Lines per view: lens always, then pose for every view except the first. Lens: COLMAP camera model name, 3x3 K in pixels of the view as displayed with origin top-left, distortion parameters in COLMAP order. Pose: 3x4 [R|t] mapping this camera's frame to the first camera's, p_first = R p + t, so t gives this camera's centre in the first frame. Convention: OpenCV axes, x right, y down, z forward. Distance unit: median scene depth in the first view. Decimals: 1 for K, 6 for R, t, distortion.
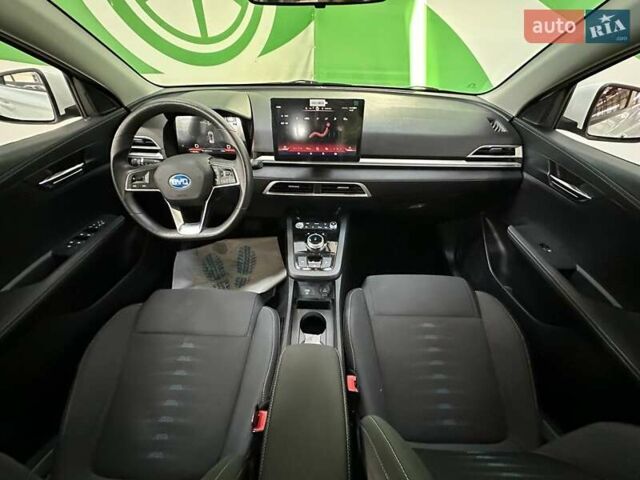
lens RADIAL K [[244.1, 0, 320.8], [0, 244.1, 235.0], [0, 0, 1]] dist [-0.007419, 0.000477]
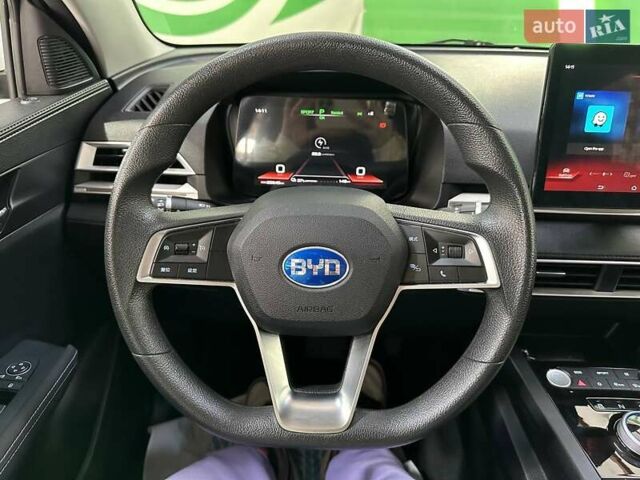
lens RADIAL K [[467.9, 0, 315.4], [0, 467.9, 243.6], [0, 0, 1]] dist [0.042755, -0.011637]
pose [[0.999517, 0.010037, -0.029412, -0.448387], [-0.016161, 0.976247, -0.216056, -0.082002], [0.026545, 0.216427, 0.975938, 0.285841]]
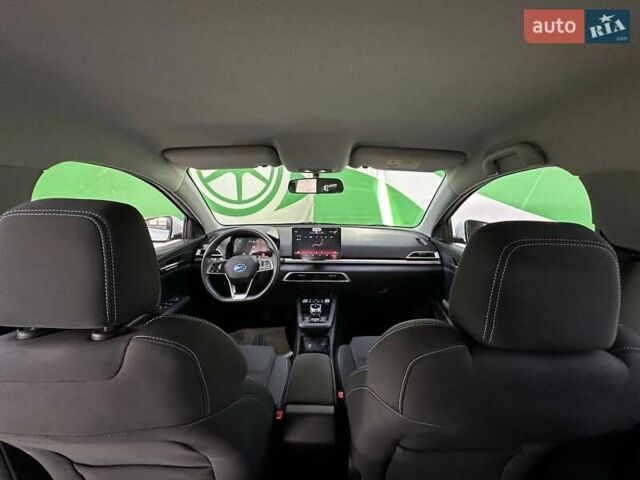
lens RADIAL K [[244.1, 0, 316.8], [0, 244.1, 246.4], [0, 0, 1]] dist [-0.007419, 0.000477]
pose [[0.999941, -0.009178, -0.005819, -0.002012], [0.005392, 0.883938, -0.467573, 0.390612], [0.009435, 0.467514, 0.883935, -0.527594]]
